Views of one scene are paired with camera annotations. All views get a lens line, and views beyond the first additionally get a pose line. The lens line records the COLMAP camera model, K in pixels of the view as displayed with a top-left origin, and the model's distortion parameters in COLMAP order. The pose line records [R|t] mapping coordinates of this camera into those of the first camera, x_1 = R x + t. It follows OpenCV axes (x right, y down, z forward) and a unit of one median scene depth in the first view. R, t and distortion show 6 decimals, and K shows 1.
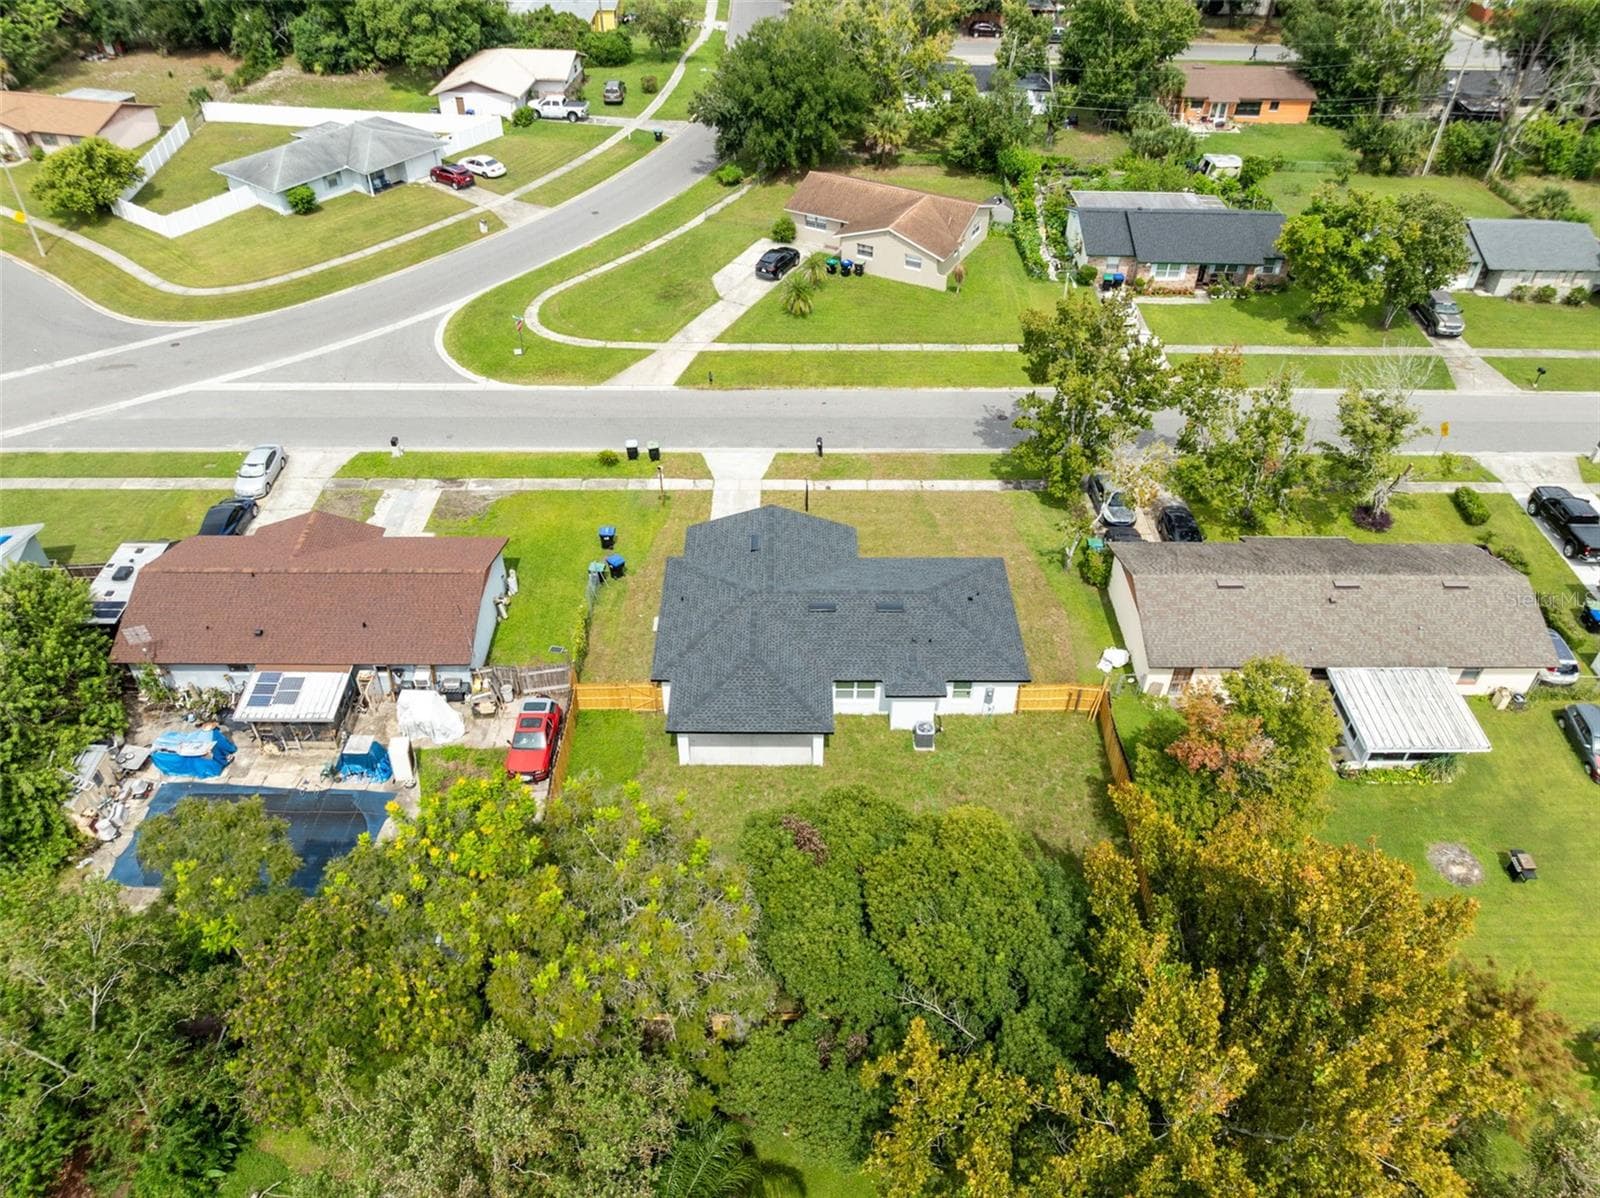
lens RADIAL K [[1120.5, 0, 800.0], [0, 1120.5, 599.0], [0, 0, 1]] dist [-0.004332, -0.071578]
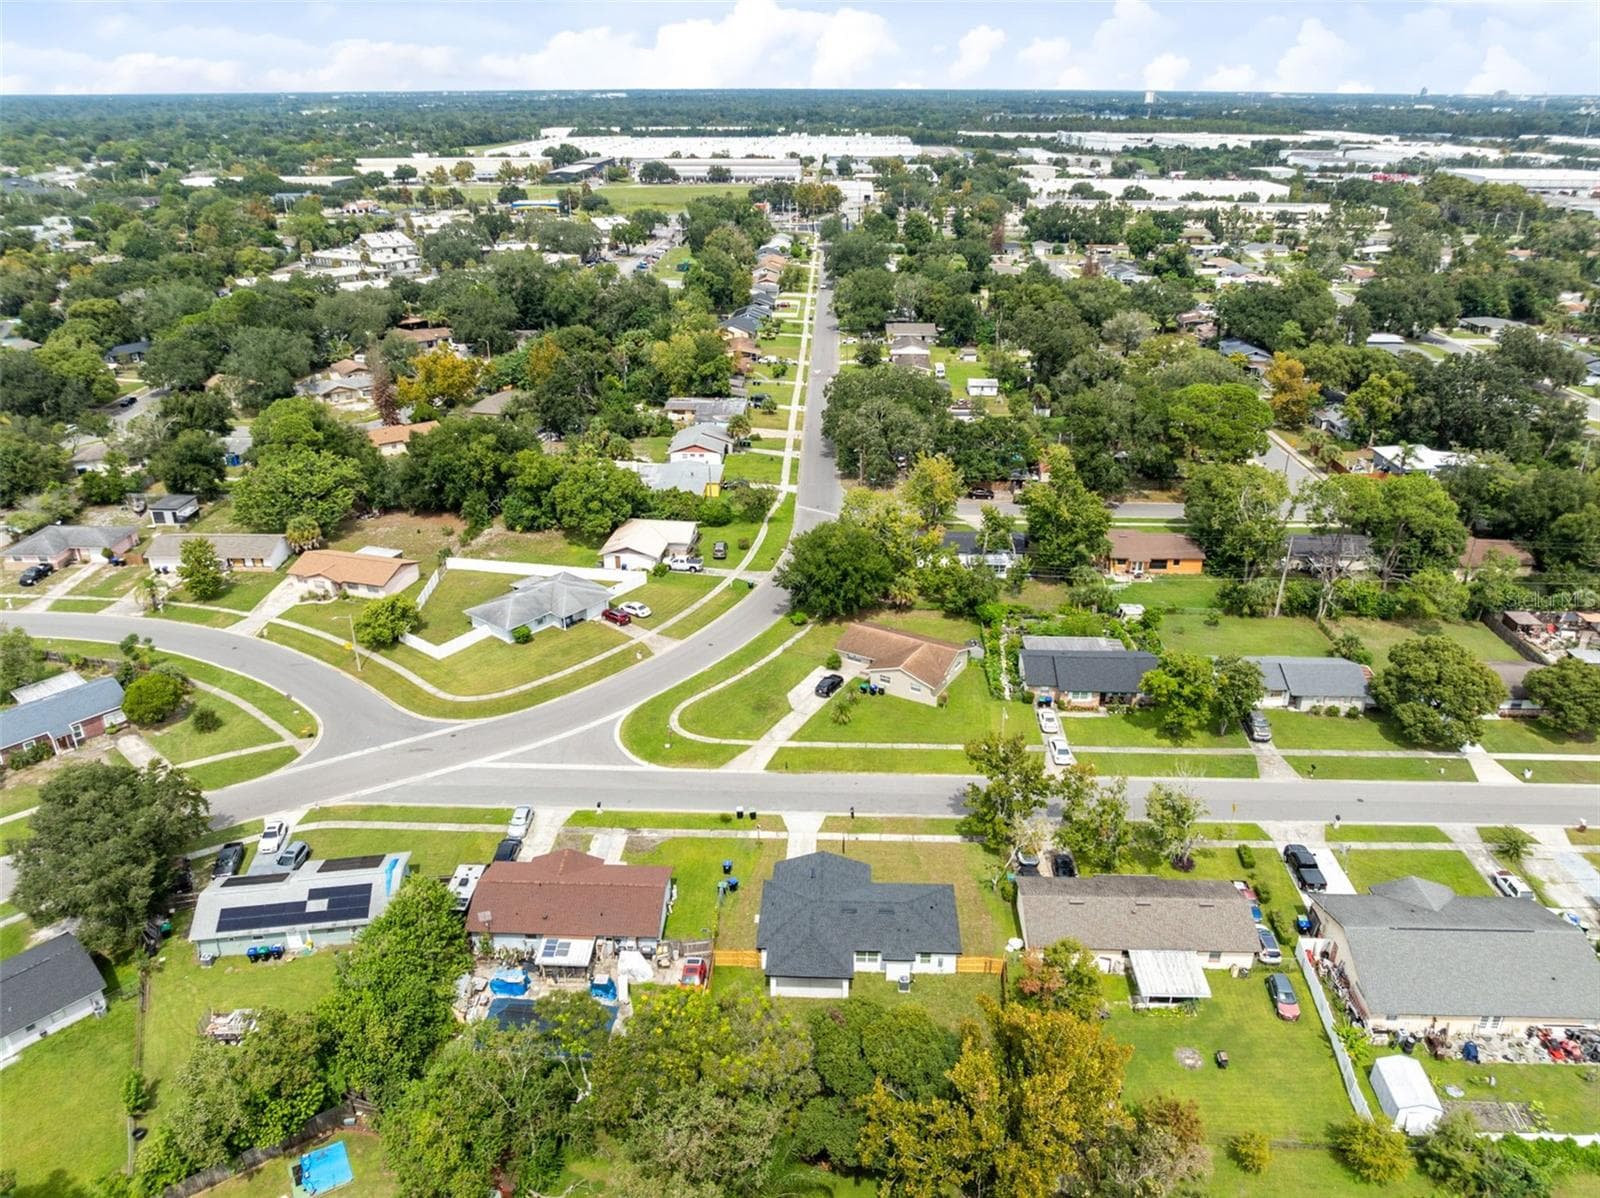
lens RADIAL K [[1120.5, 0, 800.0], [0, 1120.5, 599.0], [0, 0, 1]] dist [-0.004332, -0.071578]
pose [[0.998794, 0.009190, -0.048225, 0.014265], [-0.022121, 0.961193, -0.274989, 0.014765], [0.043826, 0.275724, 0.960237, -0.566301]]
